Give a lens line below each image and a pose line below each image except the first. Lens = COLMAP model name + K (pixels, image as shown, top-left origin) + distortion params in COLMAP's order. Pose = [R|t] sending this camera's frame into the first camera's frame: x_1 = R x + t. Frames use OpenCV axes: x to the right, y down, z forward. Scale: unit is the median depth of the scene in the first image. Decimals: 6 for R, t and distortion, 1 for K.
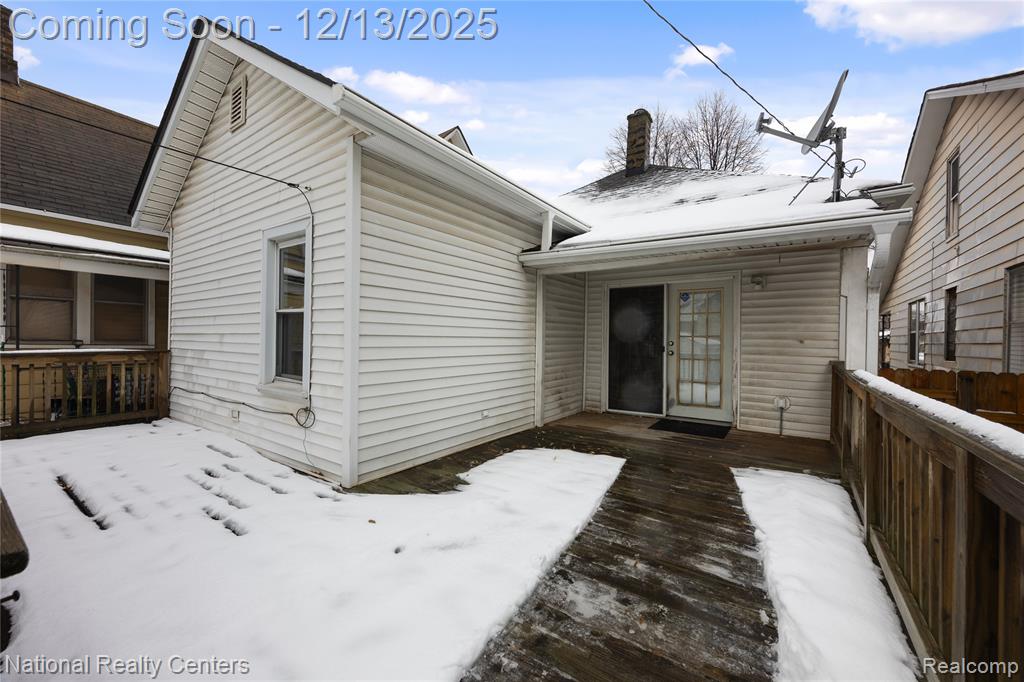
lens RADIAL K [[403.2, 0, 509.0], [0, 403.2, 338.1], [0, 0, 1]] dist [0.002145, -0.000256]
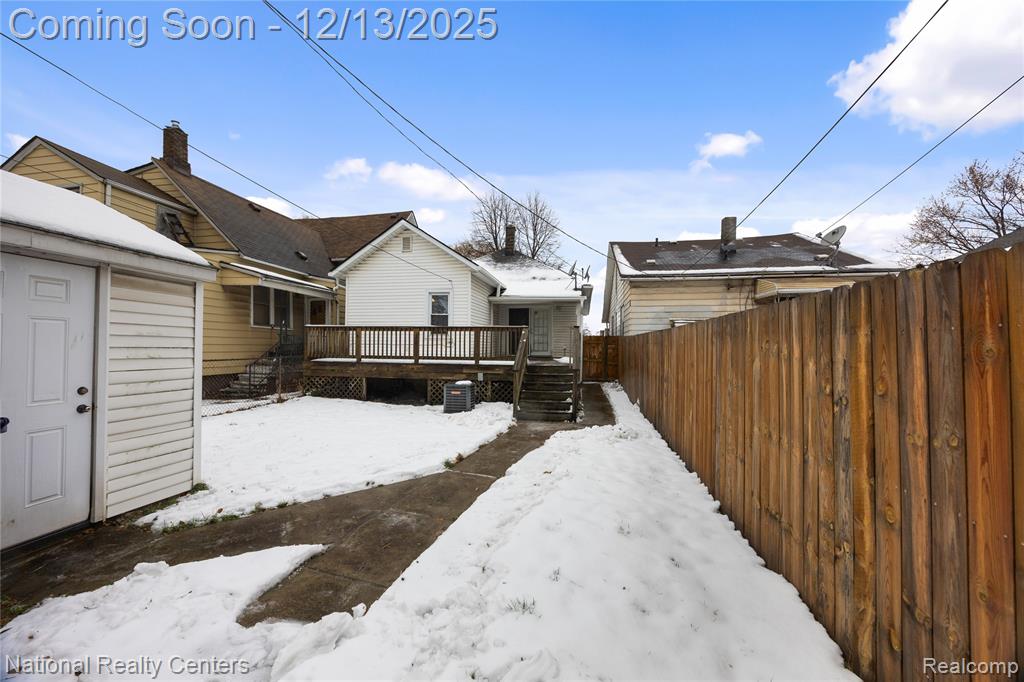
lens RADIAL K [[403.2, 0, 513.3], [0, 403.2, 340.0], [0, 0, 1]] dist [0.002145, -0.000256]
pose [[0.903127, 0.001131, 0.429372, -1.936122], [0.003081, 0.999954, -0.009115, 0.239657], [-0.429363, 0.009555, 0.903082, -3.114519]]
